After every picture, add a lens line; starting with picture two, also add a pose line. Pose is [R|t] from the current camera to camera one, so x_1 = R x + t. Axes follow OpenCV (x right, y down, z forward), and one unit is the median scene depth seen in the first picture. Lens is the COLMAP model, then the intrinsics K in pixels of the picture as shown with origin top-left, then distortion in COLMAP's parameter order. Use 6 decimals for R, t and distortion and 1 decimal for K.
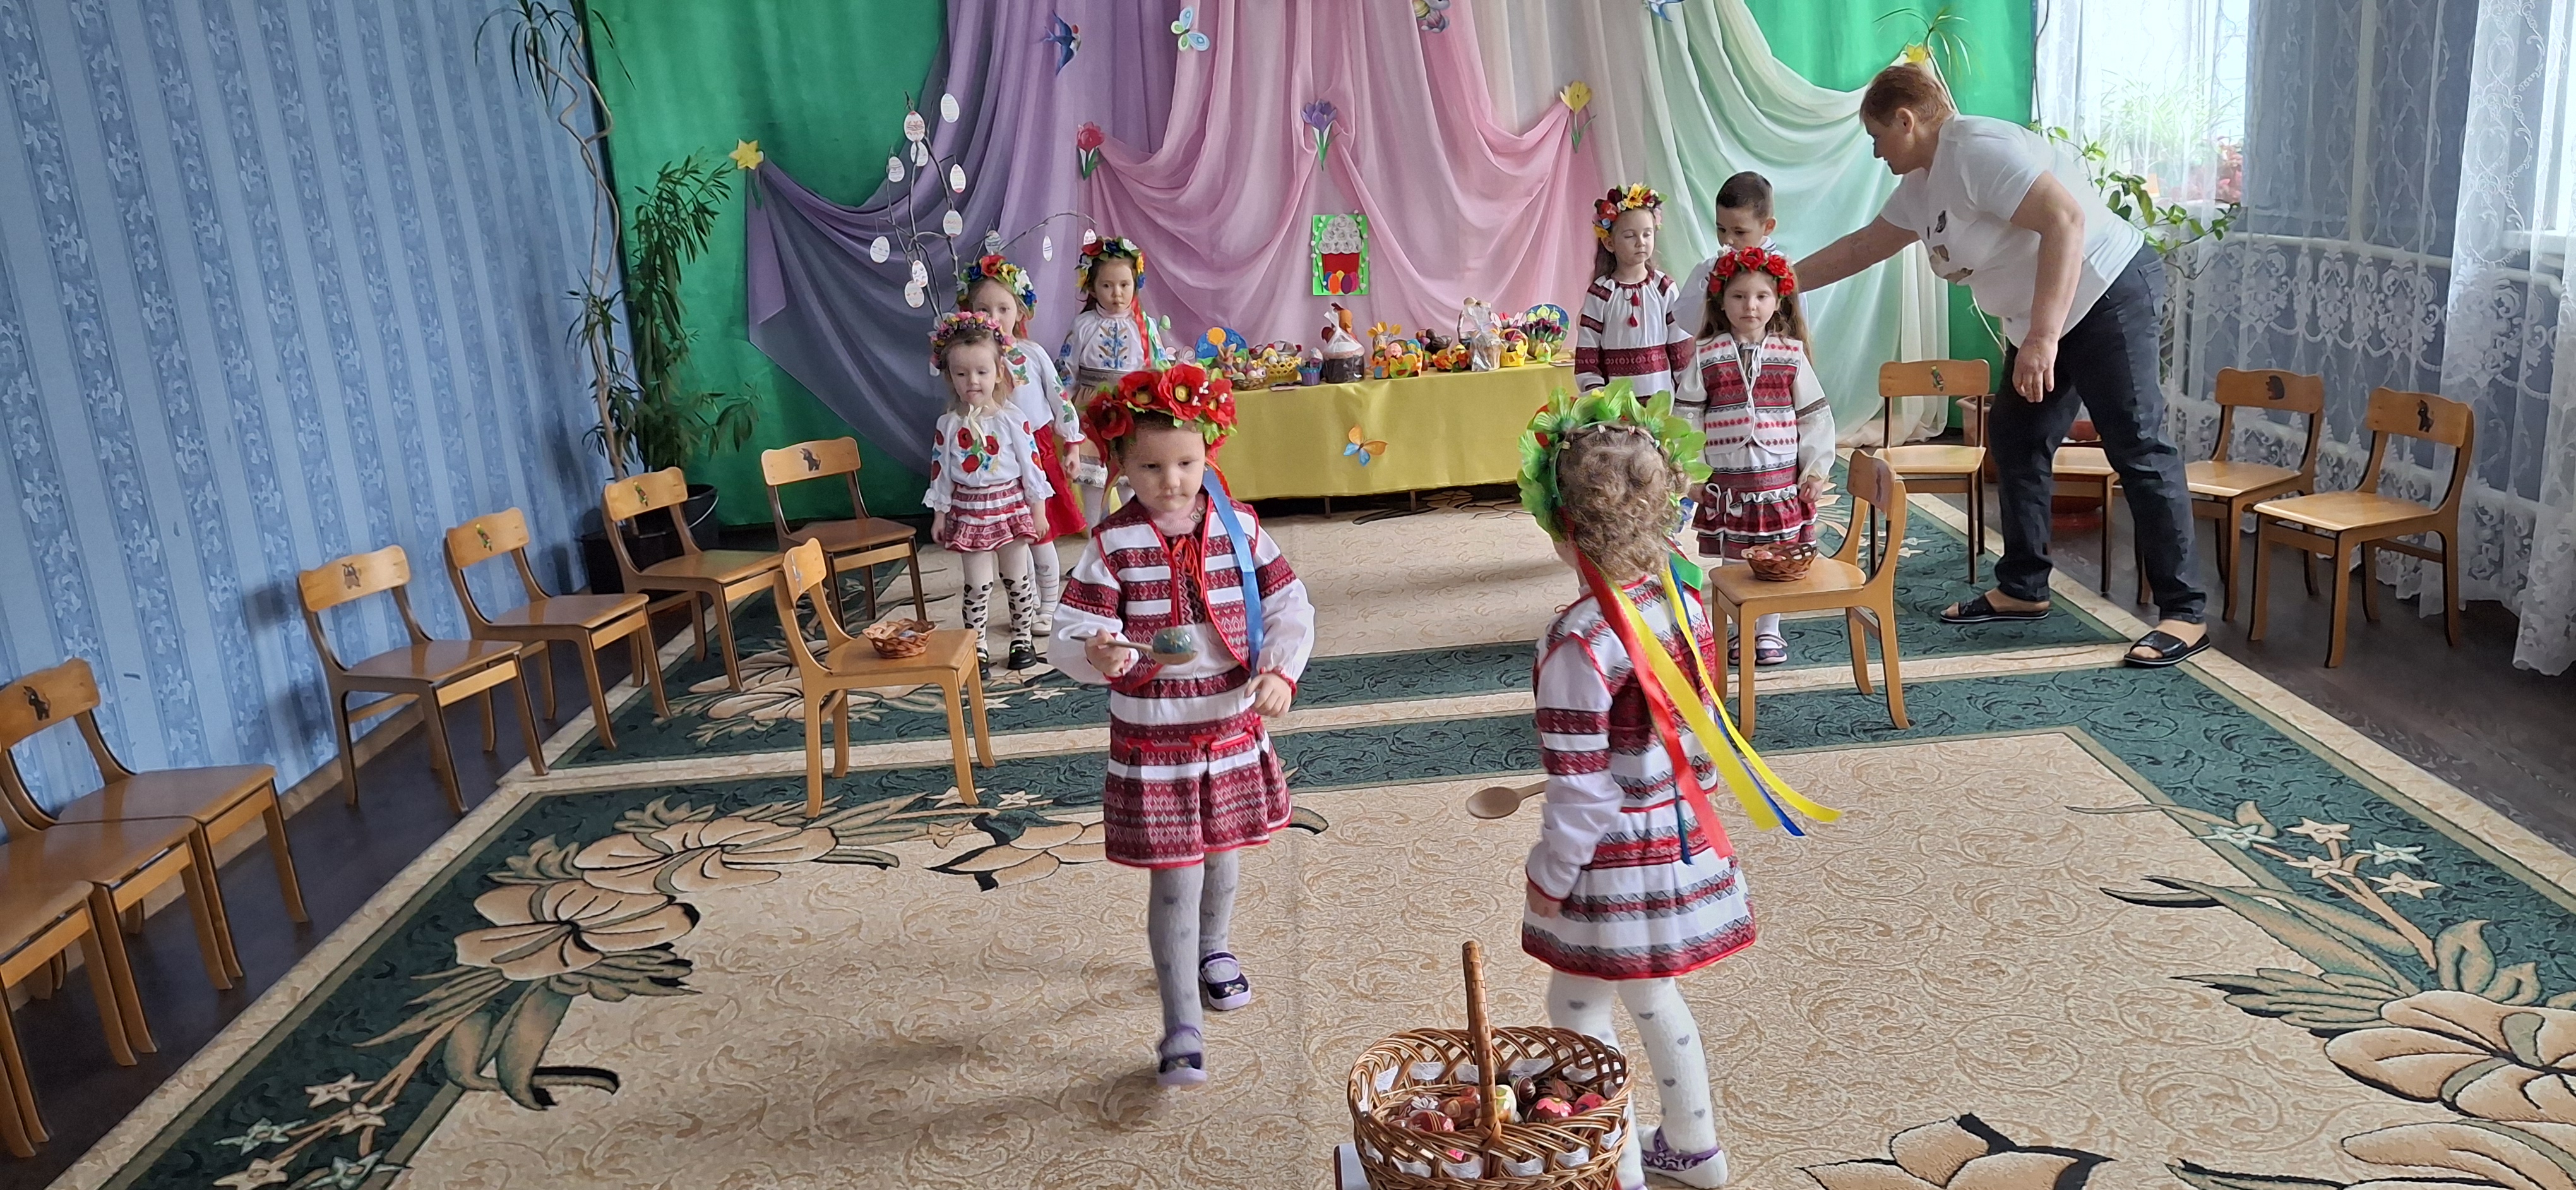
lens RADIAL K [[1800.5, 0, 1337.1], [0, 1800.5, 609.4], [0, 0, 1]] dist [0.064973, -0.140315]
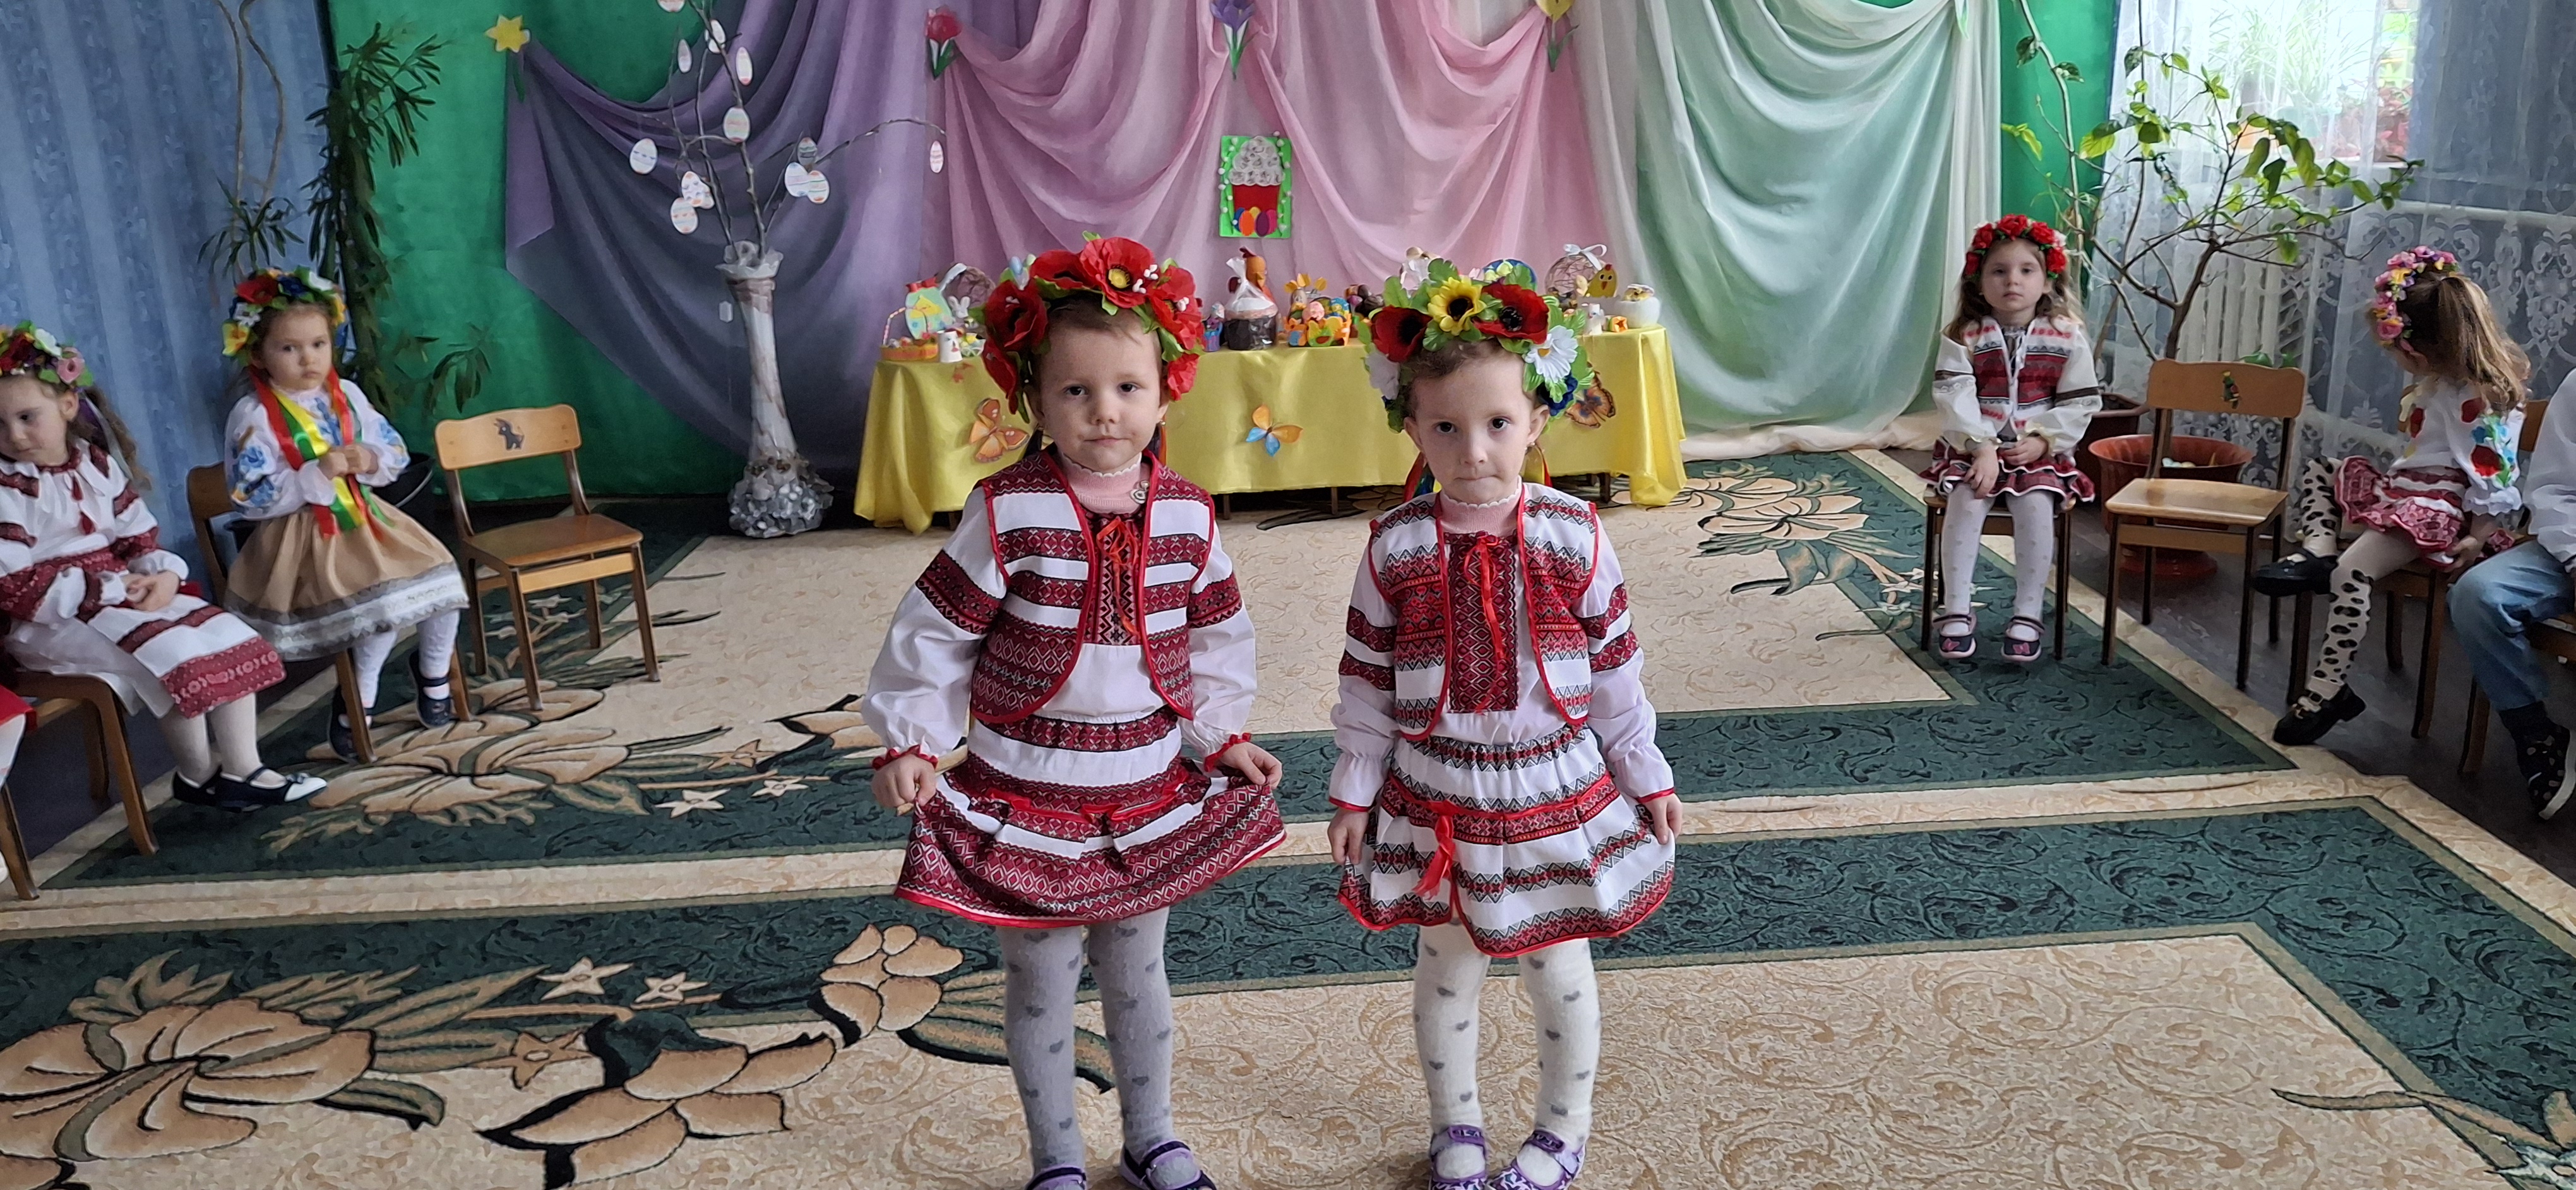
lens RADIAL K [[1743.6, 0, 1370.4], [0, 1743.6, 593.4], [0, 0, 1]] dist [0.059298, -0.110729]
pose [[0.998958, 0.030300, 0.034132, 0.048617], [-0.031270, 0.999112, 0.028256, -0.061293], [-0.033246, -0.029293, 0.999018, 0.333692]]
